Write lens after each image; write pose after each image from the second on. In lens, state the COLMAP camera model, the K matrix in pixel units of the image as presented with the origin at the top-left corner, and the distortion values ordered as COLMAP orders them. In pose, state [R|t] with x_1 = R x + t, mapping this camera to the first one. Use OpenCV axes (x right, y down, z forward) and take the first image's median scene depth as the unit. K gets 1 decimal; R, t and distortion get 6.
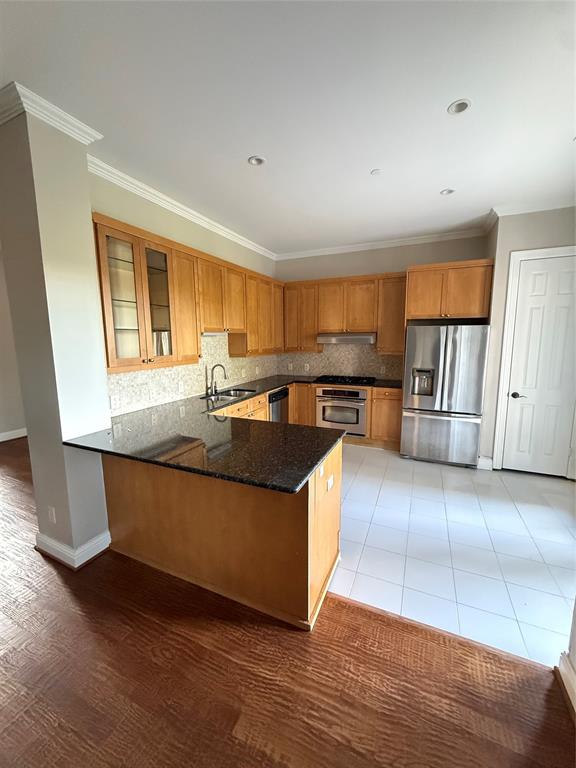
lens RADIAL K [[304.8, 0, 288.5], [0, 304.8, 382.2], [0, 0, 1]] dist [-0.000572, 0.000161]
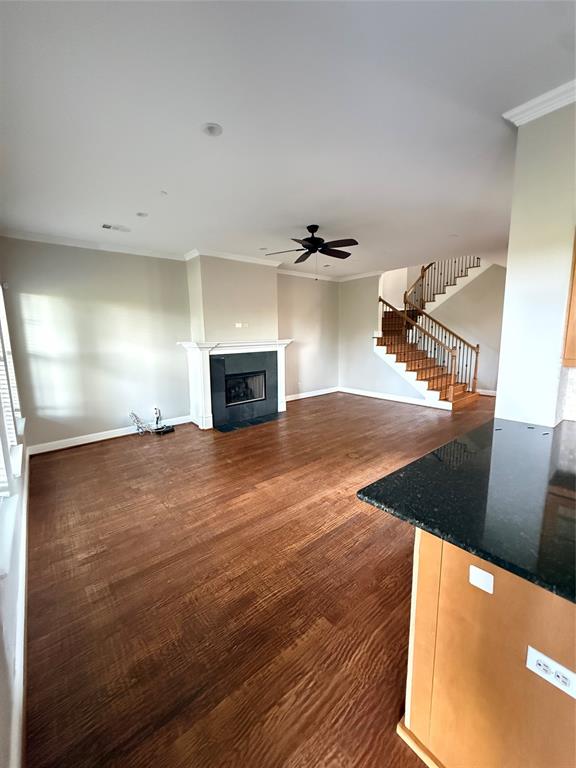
lens RADIAL K [[304.8, 0, 290.1], [0, 304.8, 381.8], [0, 0, 1]] dist [-0.000572, 0.000161]
pose [[-0.440489, 0.146863, -0.885664, 0.869428], [-0.102116, 0.971930, 0.211955, -0.151613], [0.891931, 0.183805, -0.413127, 1.133836]]
